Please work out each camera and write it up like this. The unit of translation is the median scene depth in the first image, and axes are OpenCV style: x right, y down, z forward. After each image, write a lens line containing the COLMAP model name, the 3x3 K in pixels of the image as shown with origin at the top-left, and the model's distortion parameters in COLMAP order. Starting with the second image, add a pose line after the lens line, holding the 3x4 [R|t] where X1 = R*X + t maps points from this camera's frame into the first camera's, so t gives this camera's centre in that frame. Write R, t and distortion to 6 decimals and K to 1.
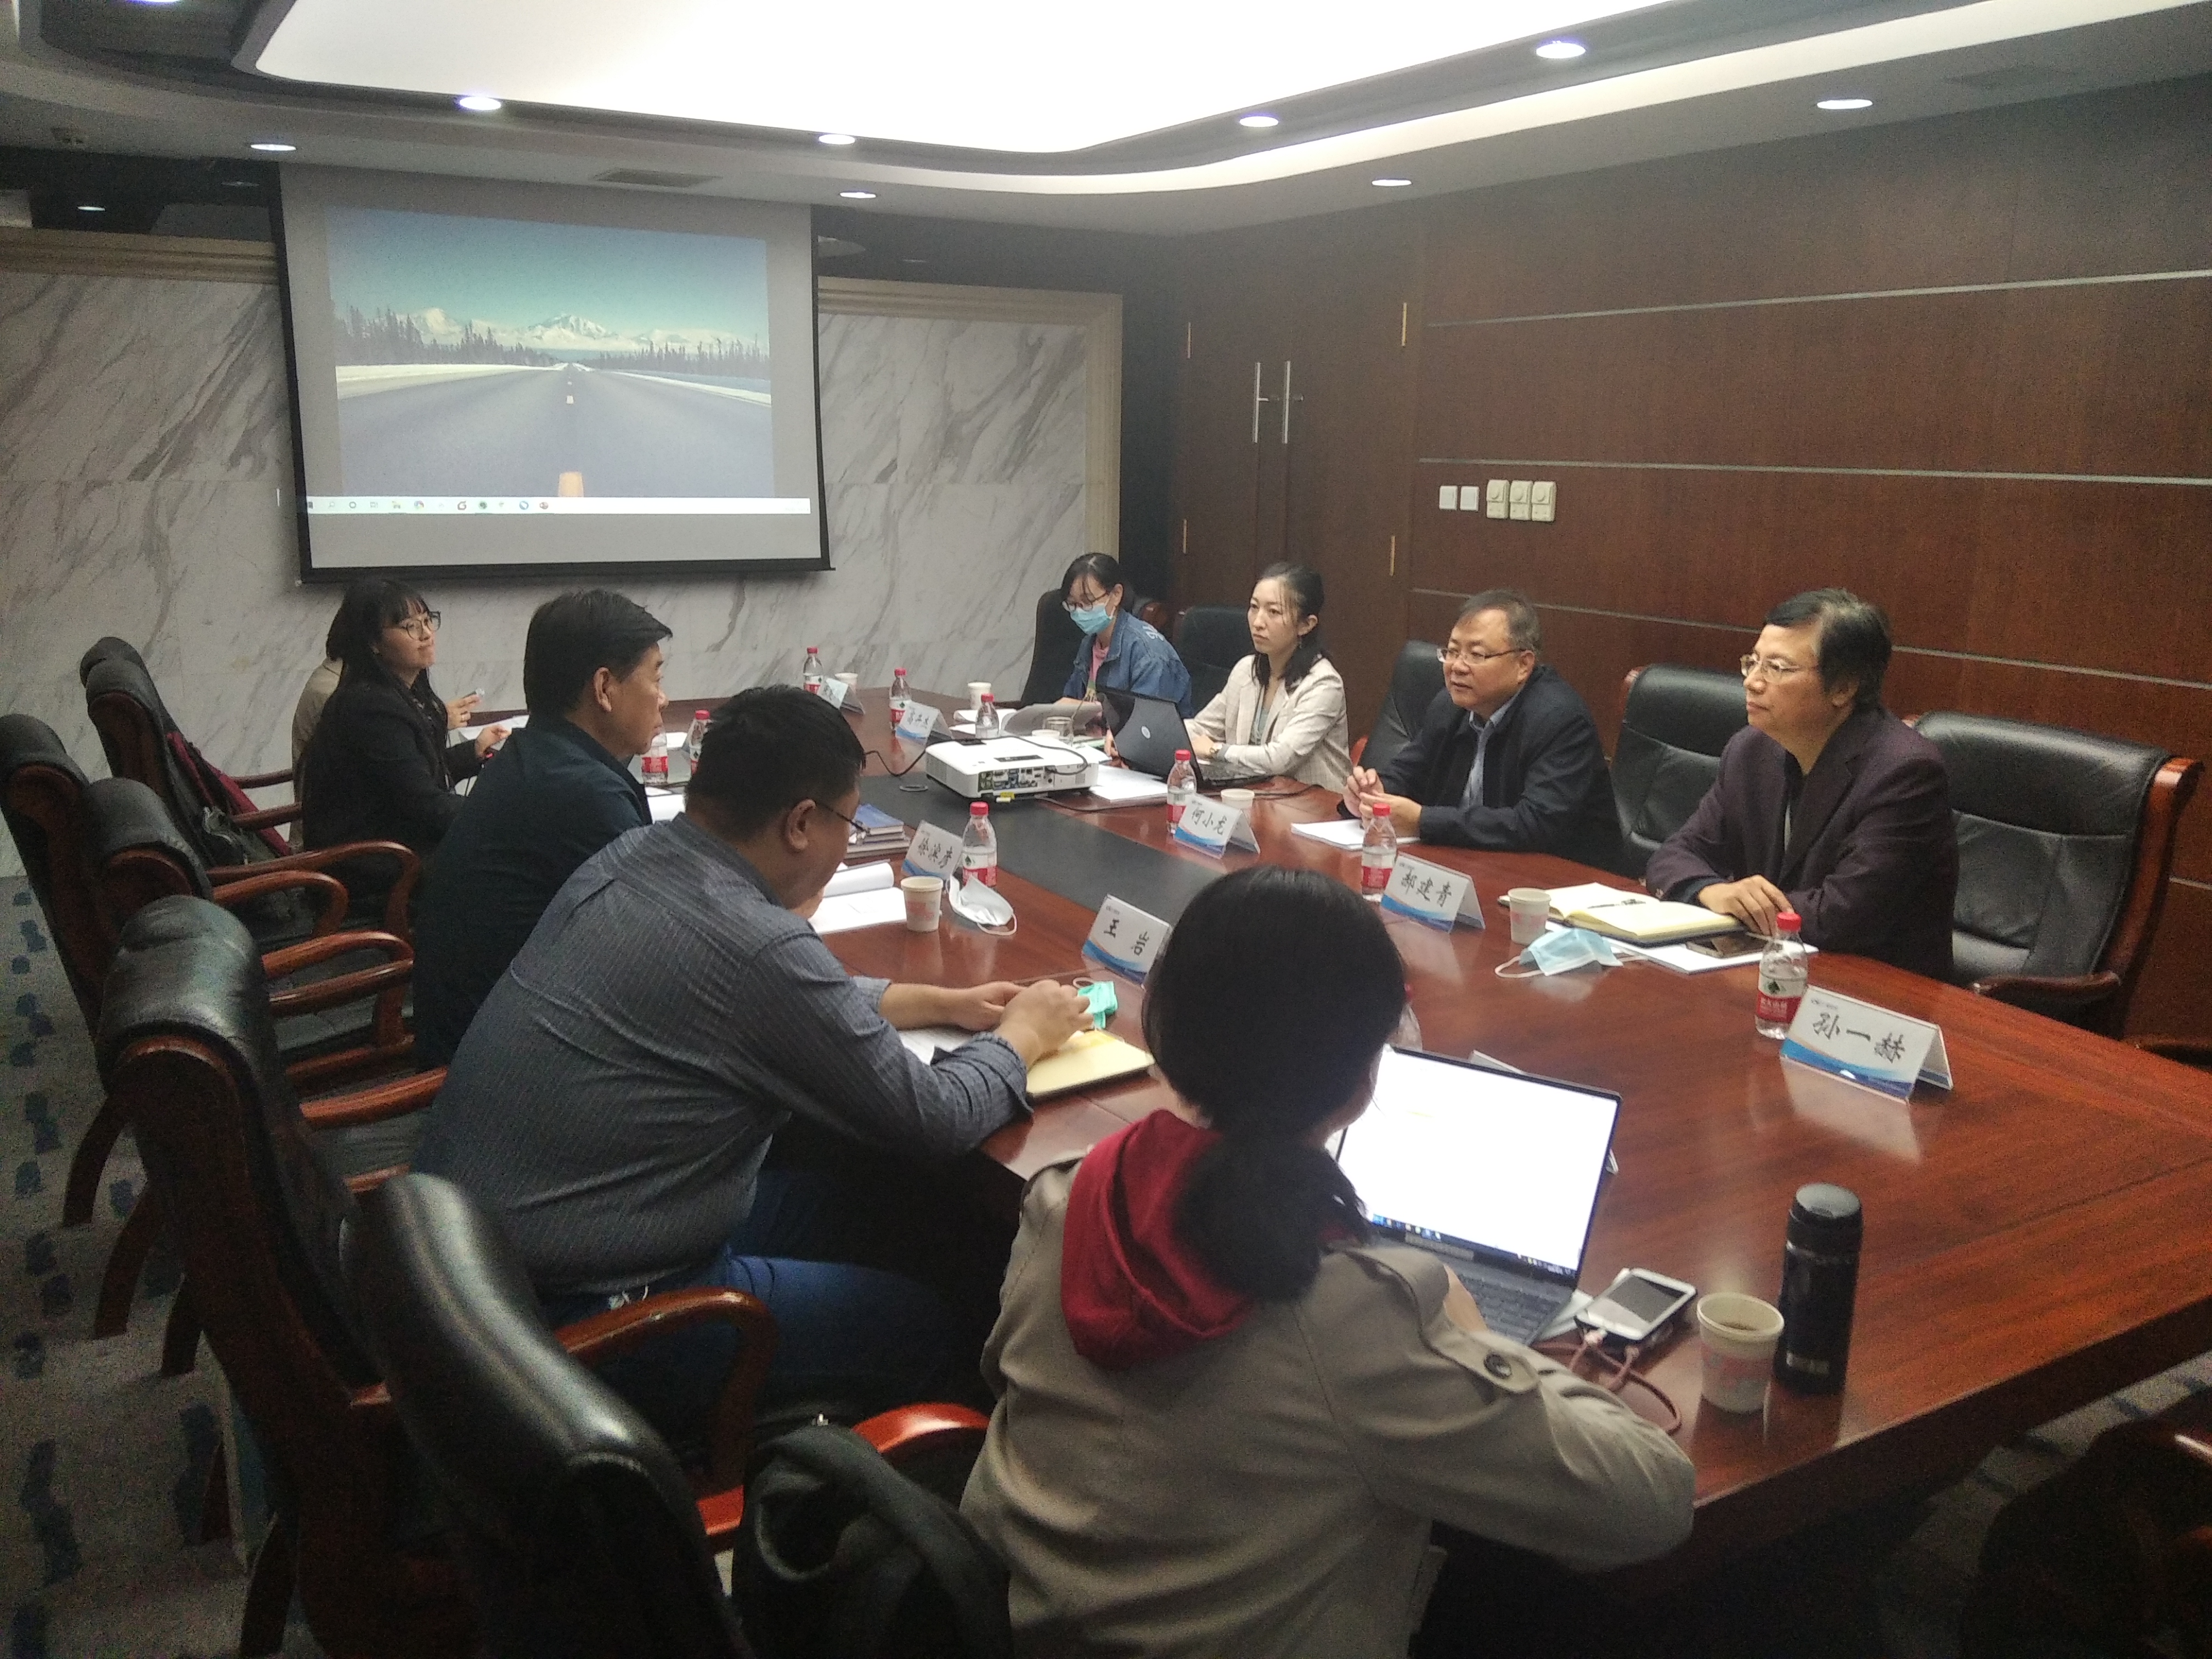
lens RADIAL K [[1777.9, 0, 1109.4], [0, 1777.9, 835.1], [0, 0, 1]] dist [-0.000637, -0.024832]
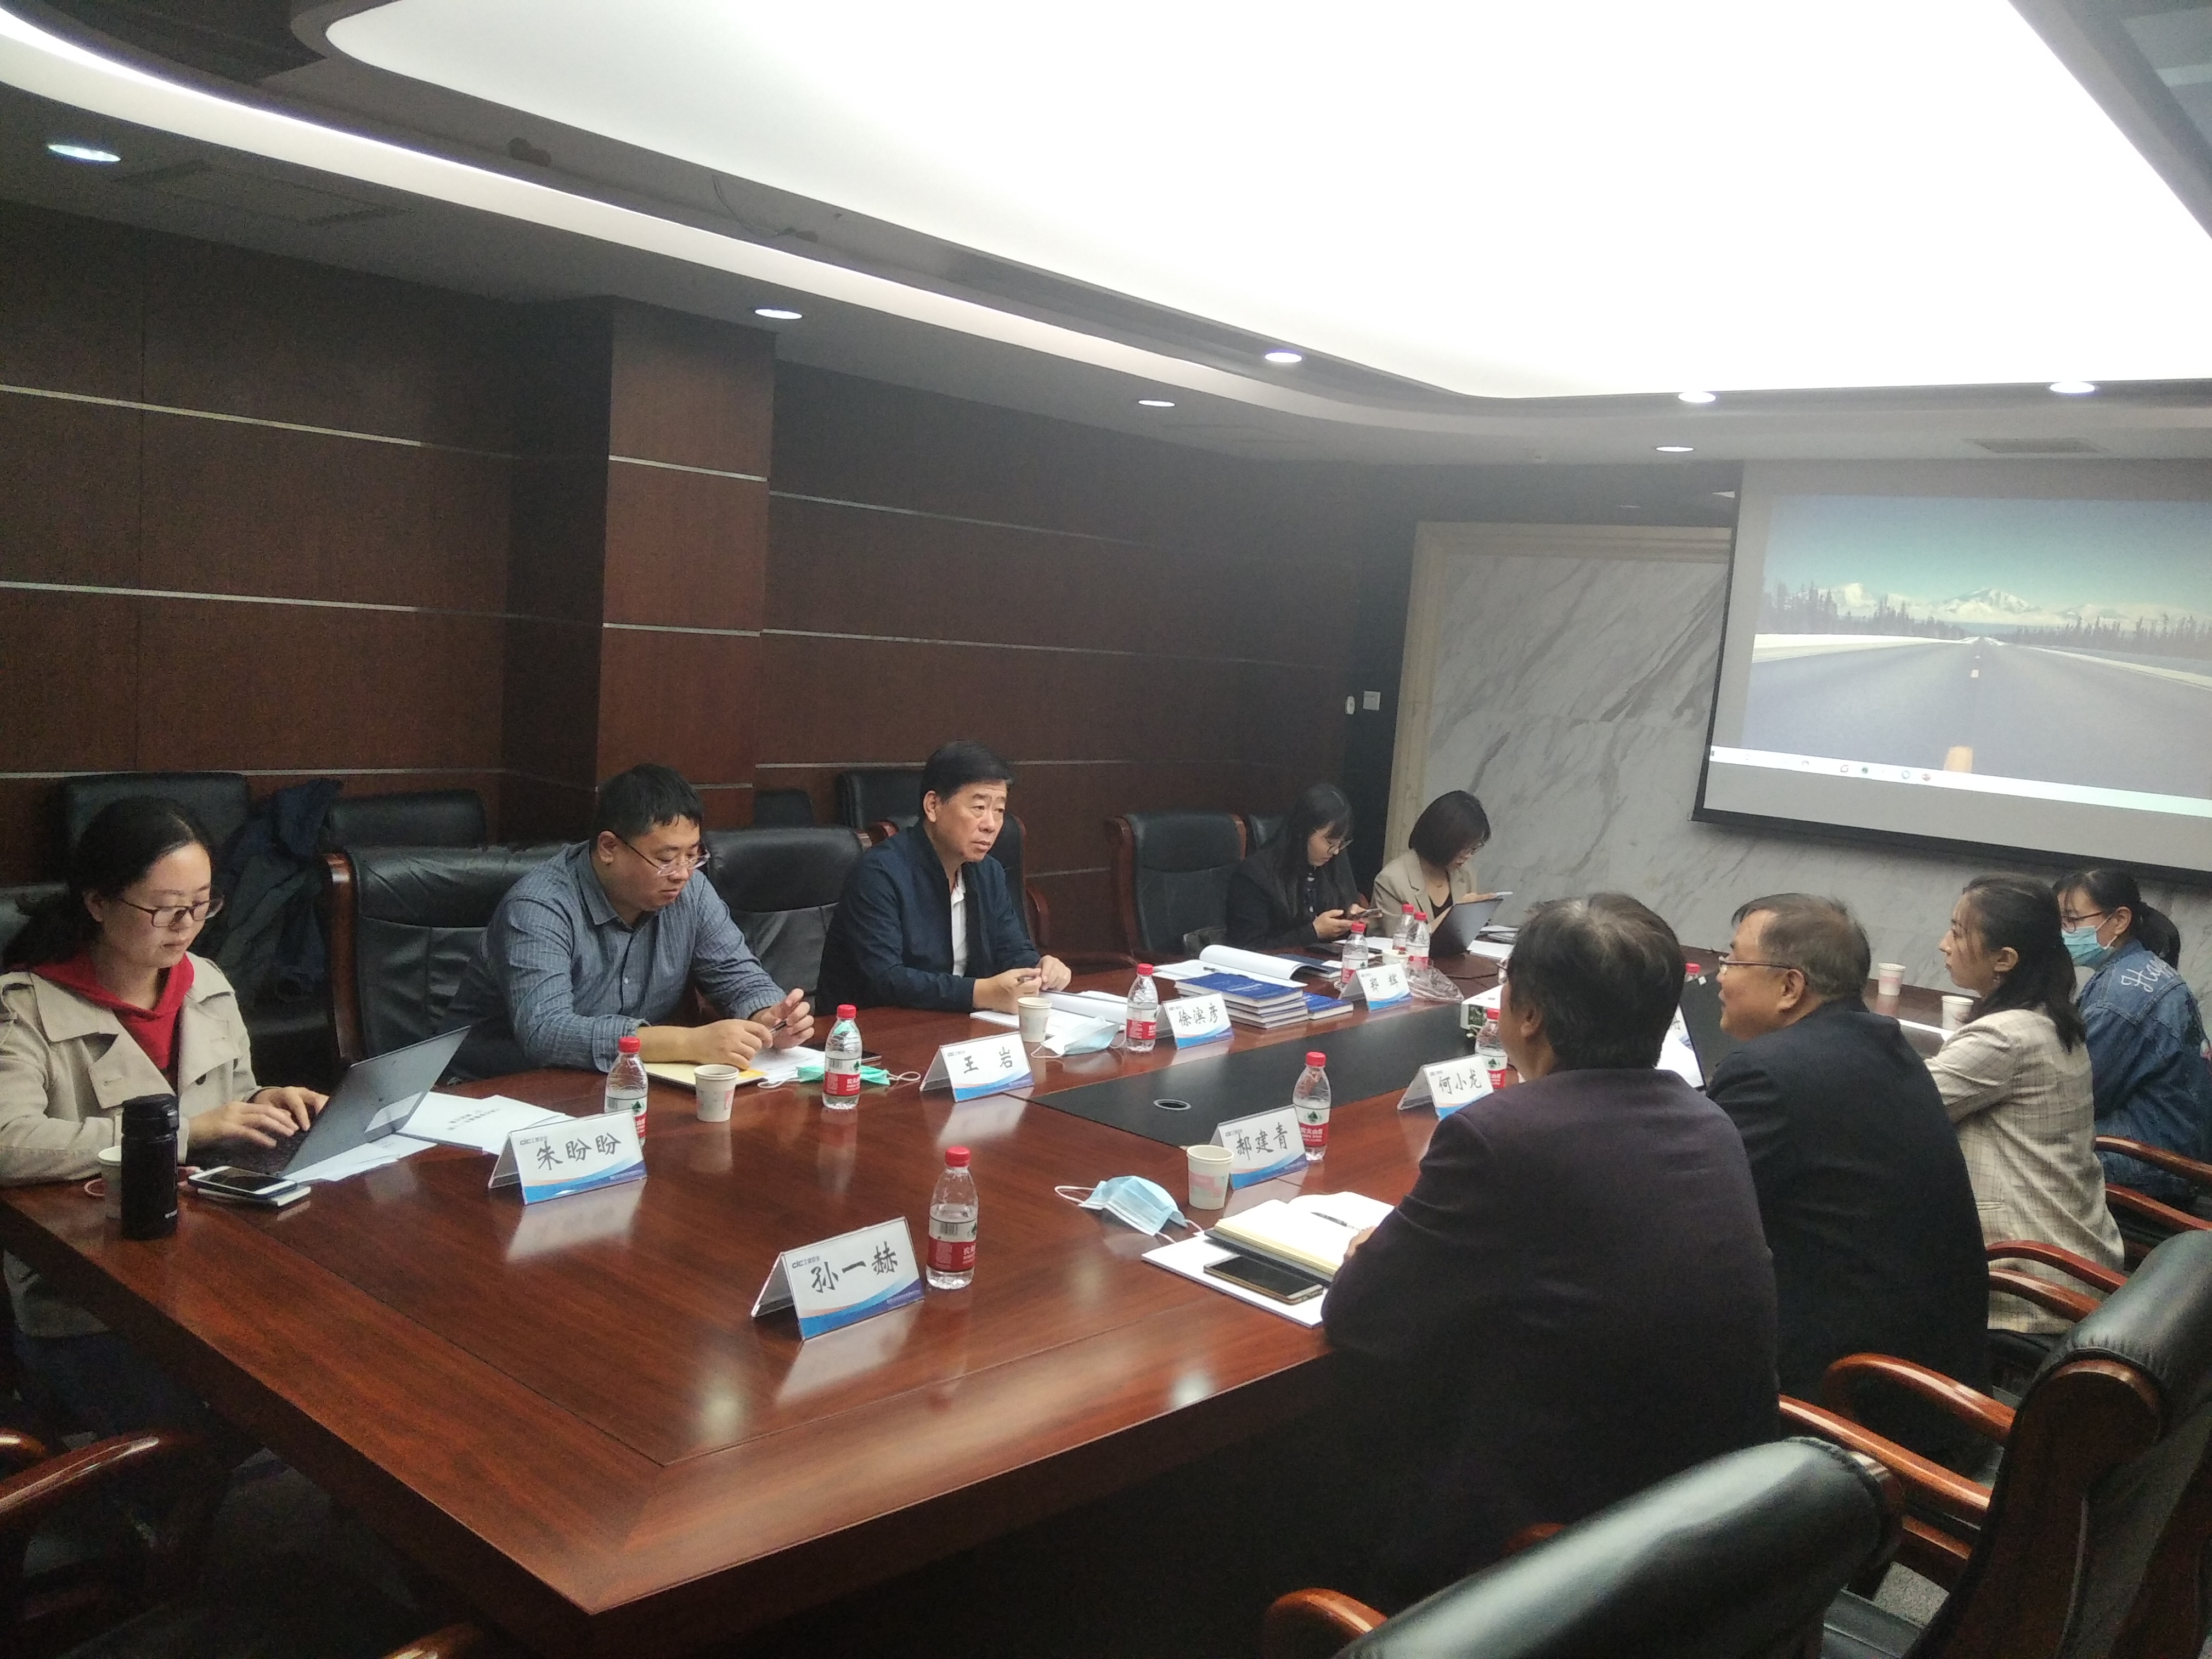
lens RADIAL K [[1777.9, 0, 1099.7], [0, 1777.9, 839.3], [0, 0, 1]] dist [-0.000637, -0.024832]
pose [[0.313763, 0.117062, -0.942257, 0.492328], [-0.273956, 0.961328, 0.028206, -0.058295], [0.909121, 0.249287, 0.333699, 0.281975]]
